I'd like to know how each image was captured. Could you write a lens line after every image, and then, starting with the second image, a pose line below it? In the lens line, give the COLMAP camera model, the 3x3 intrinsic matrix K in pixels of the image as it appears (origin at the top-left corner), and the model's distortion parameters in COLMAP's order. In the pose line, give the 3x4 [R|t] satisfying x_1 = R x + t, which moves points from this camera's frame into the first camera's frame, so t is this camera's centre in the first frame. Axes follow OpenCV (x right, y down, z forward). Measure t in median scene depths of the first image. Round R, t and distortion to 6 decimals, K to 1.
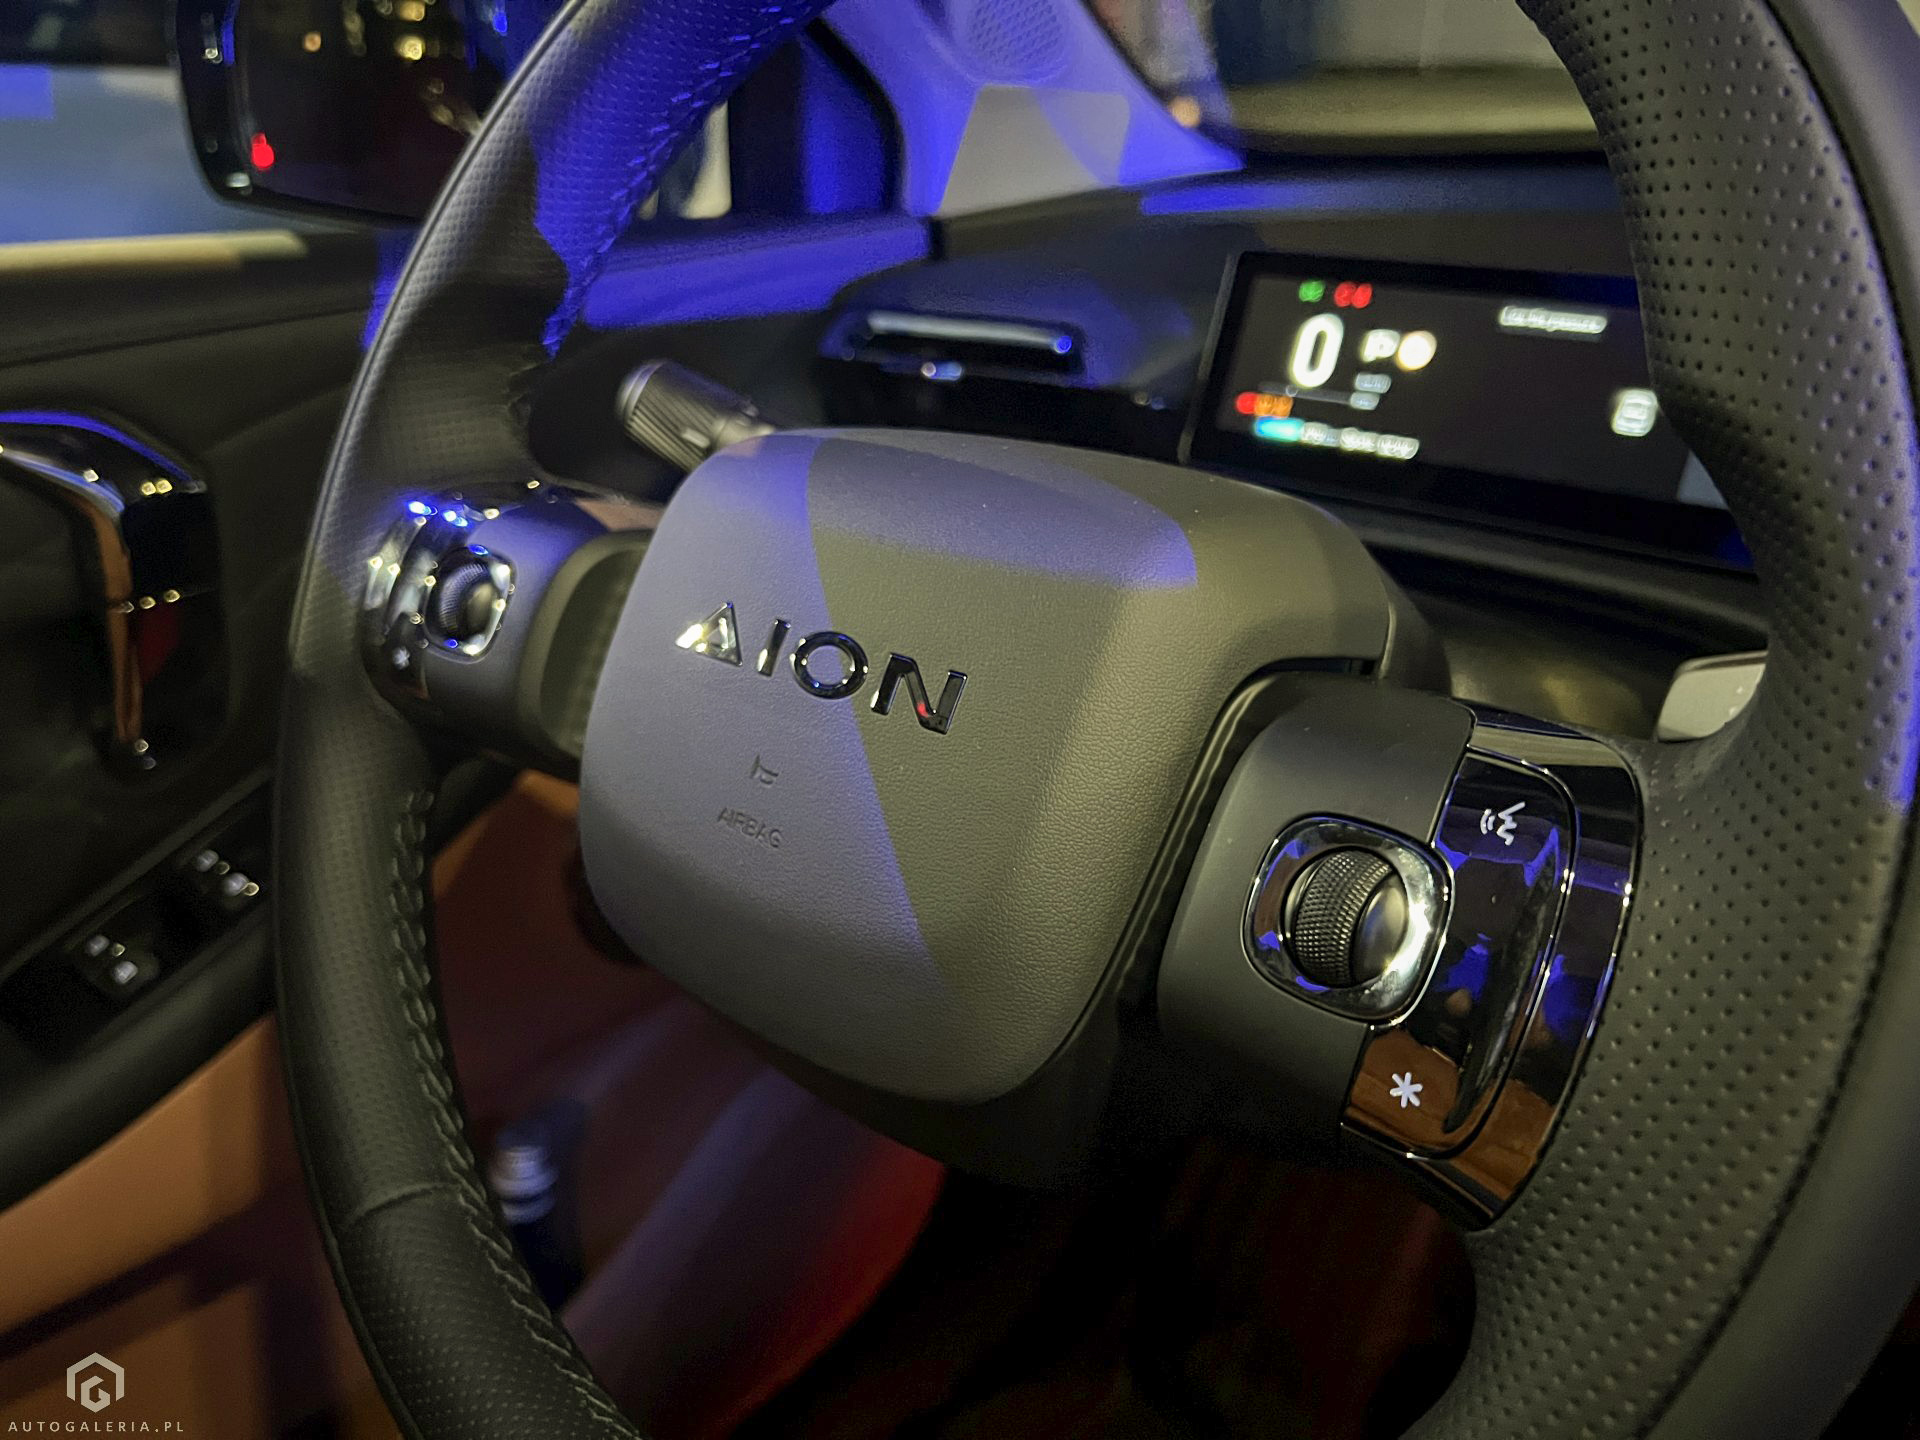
lens RADIAL K [[1440.1, 0, 944.8], [0, 1440.1, 749.2], [0, 0, 1]] dist [0.055142, -0.063521]
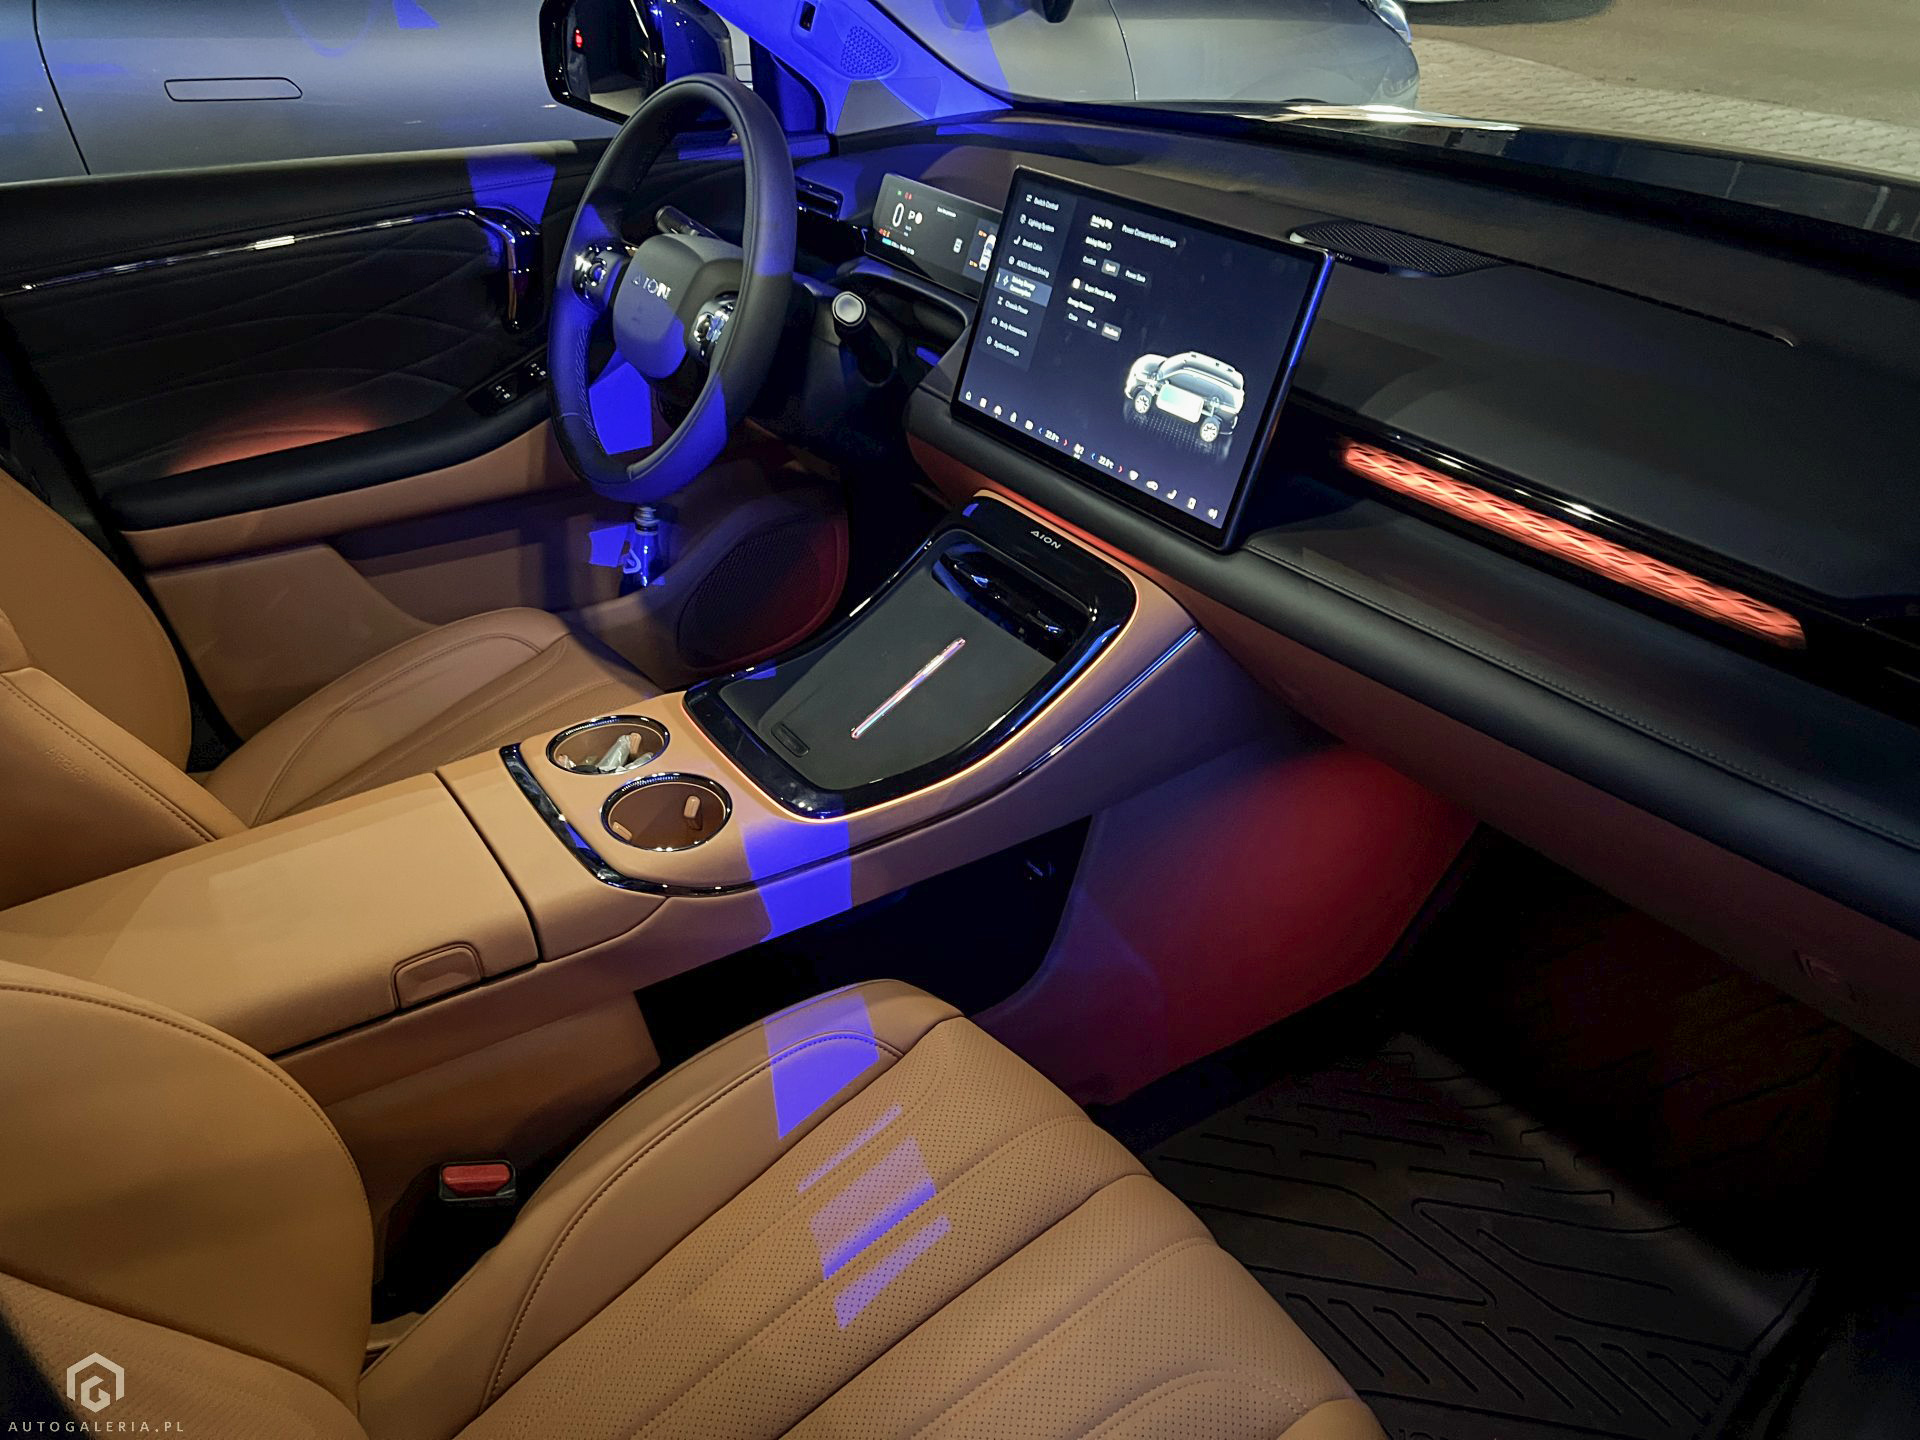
lens RADIAL K [[1440.1, 0, 969.6], [0, 1440.1, 733.9], [0, 0, 1]] dist [0.055142, -0.063521]
pose [[0.977568, 0.132099, -0.164044, 1.056471], [-0.107260, 0.982540, 0.152024, 0.303943], [0.181262, -0.131019, 0.974668, -2.030761]]
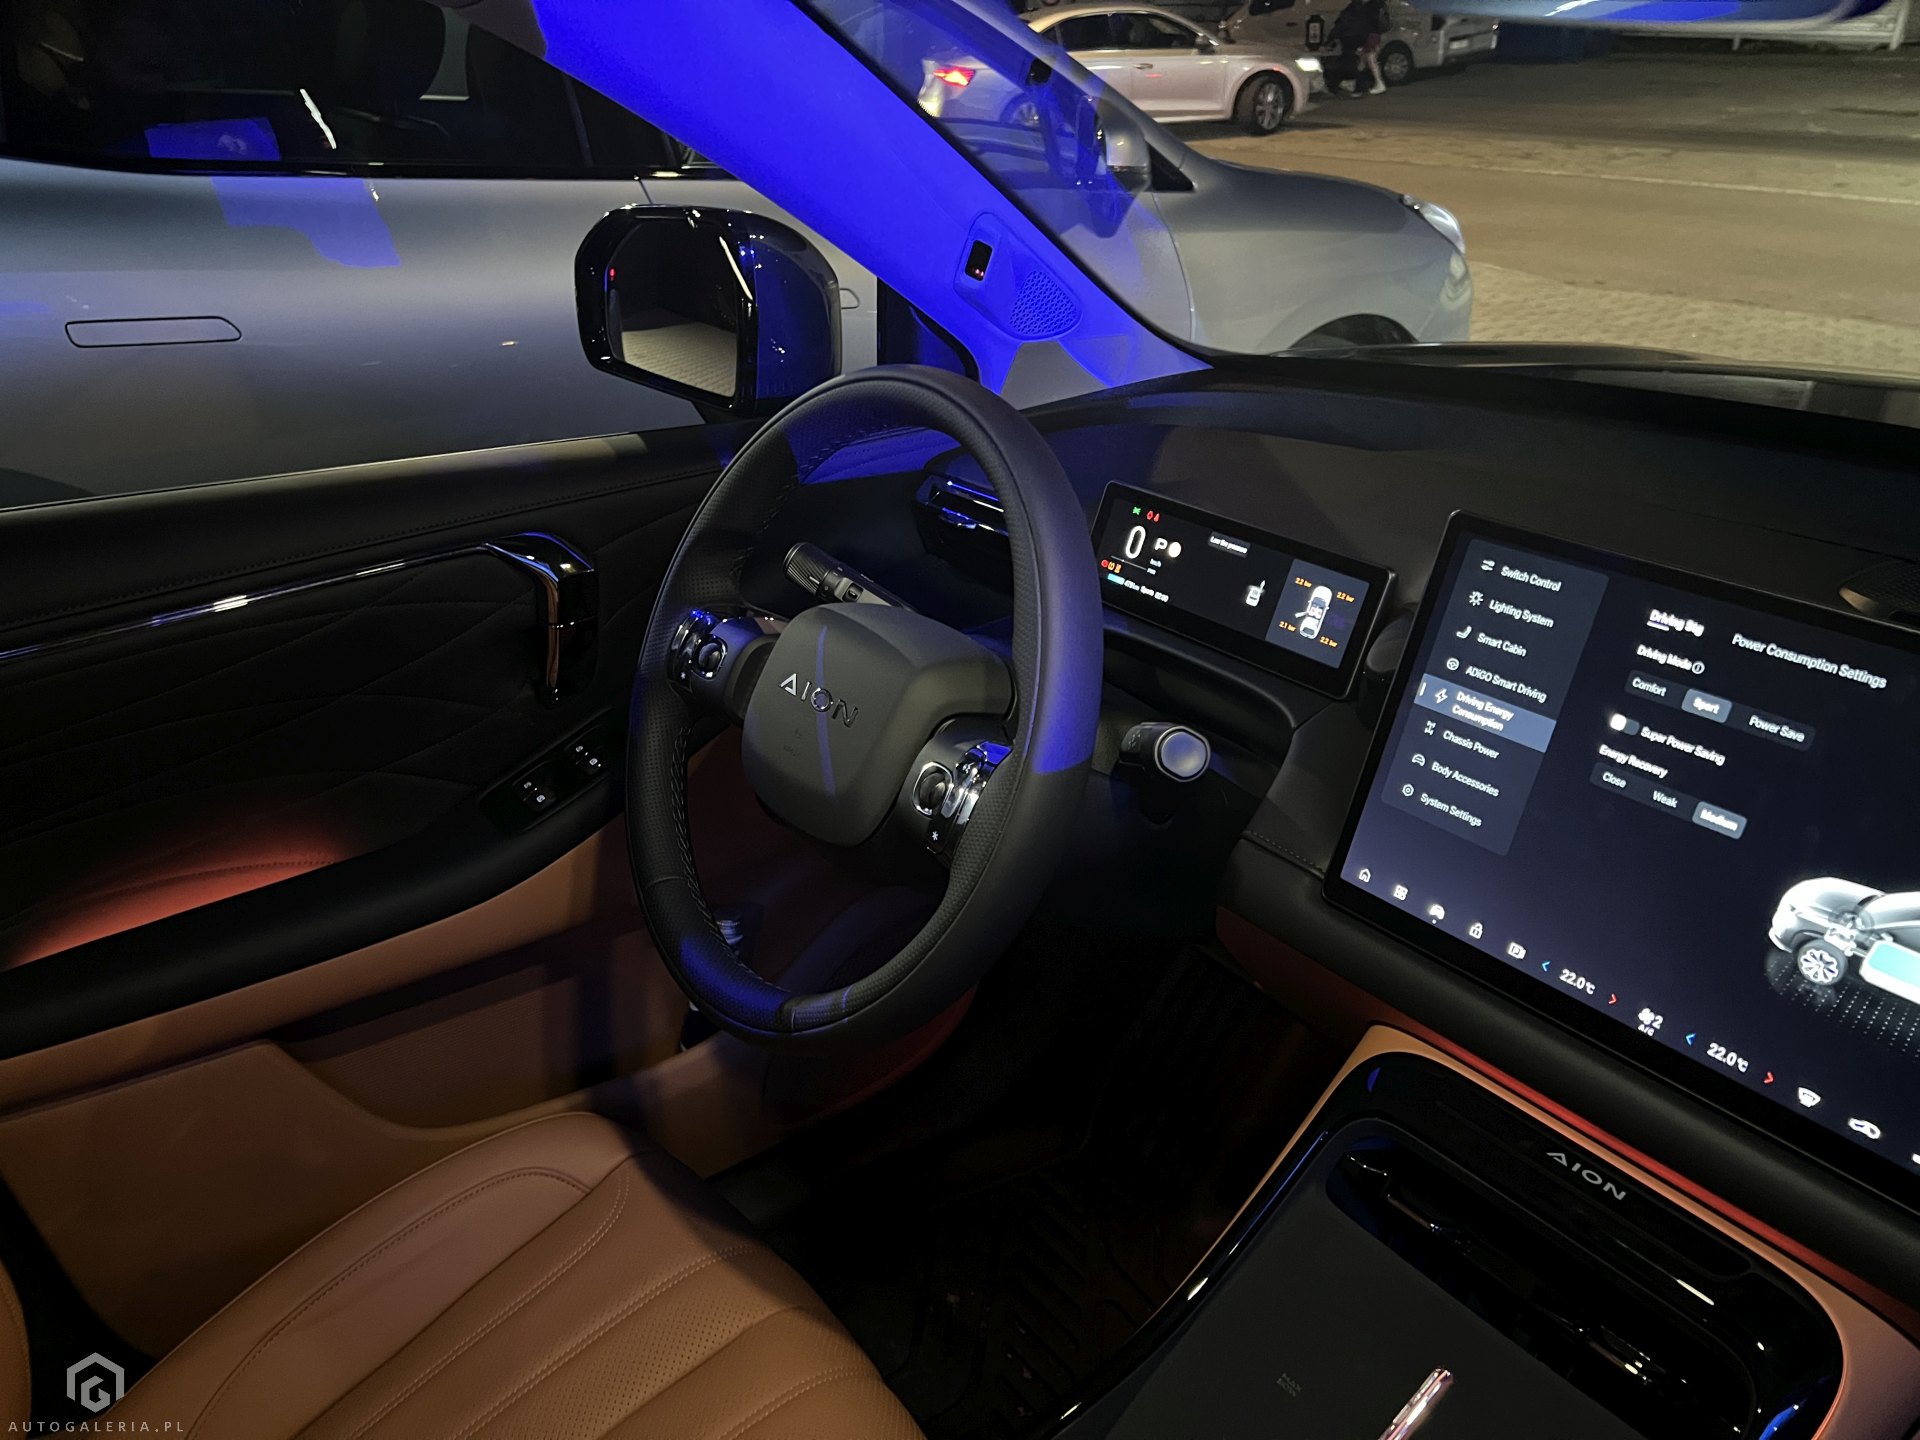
lens RADIAL K [[1440.1, 0, 955.1], [0, 1440.1, 740.2], [0, 0, 1]] dist [0.055142, -0.063521]
pose [[0.985409, 0.088424, -0.145431, 0.338322], [-0.084563, 0.995887, 0.032532, -0.051308], [0.147709, -0.019760, 0.988833, -1.026201]]
